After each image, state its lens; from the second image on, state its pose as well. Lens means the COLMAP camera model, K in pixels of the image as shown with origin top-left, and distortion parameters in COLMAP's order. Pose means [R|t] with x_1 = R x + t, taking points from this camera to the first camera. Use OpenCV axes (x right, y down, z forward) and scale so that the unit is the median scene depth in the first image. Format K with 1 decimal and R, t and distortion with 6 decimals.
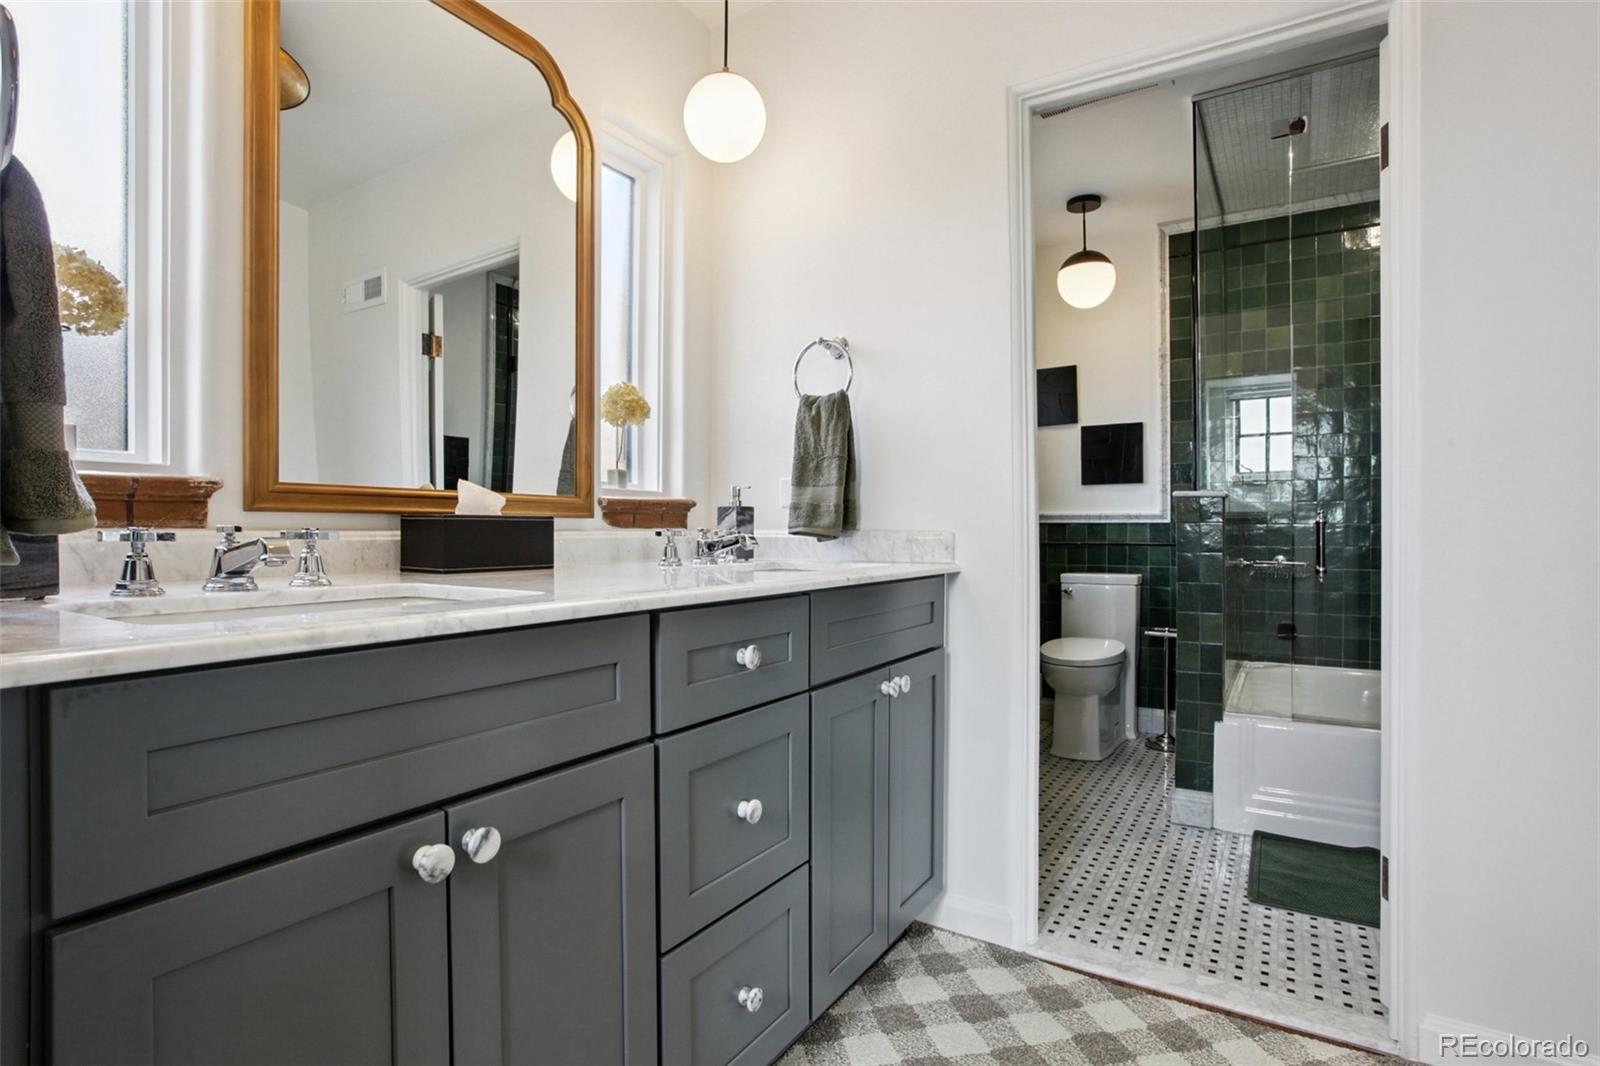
lens RADIAL K [[784.6, 0, 791.2], [0, 784.6, 544.5], [0, 0, 1]] dist [-0.051729, 0.003116]
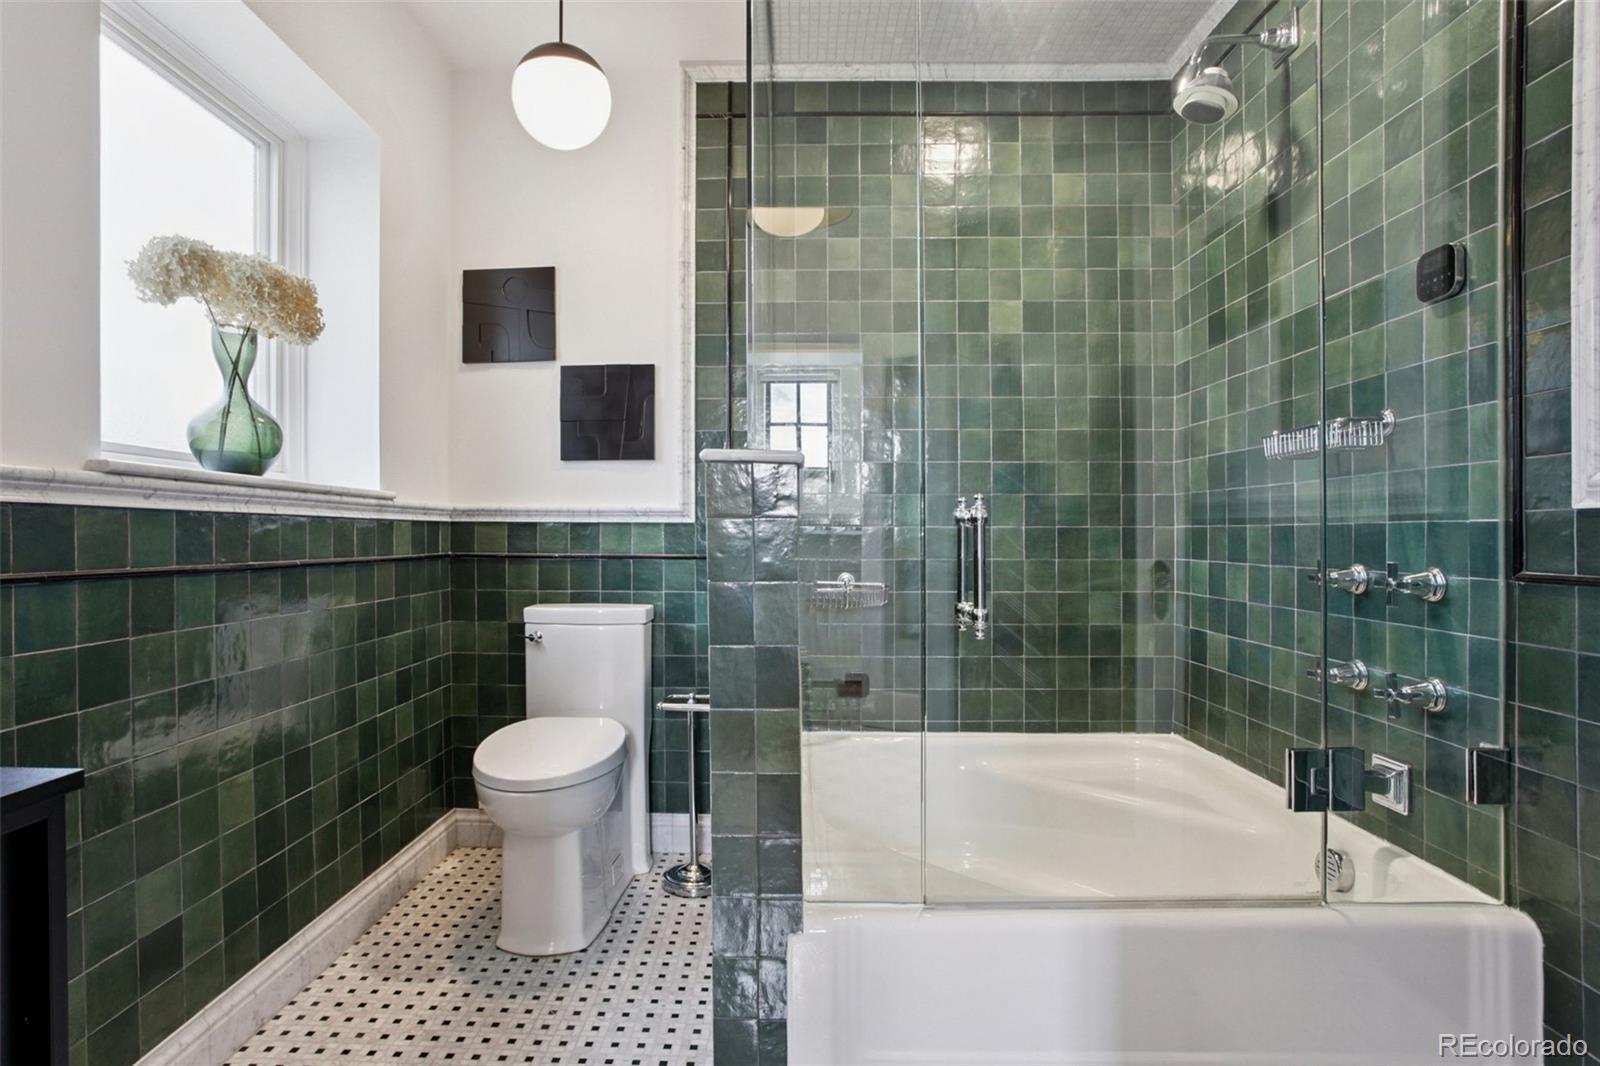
lens RADIAL K [[851.9, 0, 805.2], [0, 851.9, 540.5], [0, 0, 1]] dist [-0.046202, 0.000092]
pose [[0.833462, -0.000461, 0.552576, 0.174970], [0.006778, 0.999933, -0.009389, -0.006033], [-0.552535, 0.011571, 0.833410, 0.360513]]
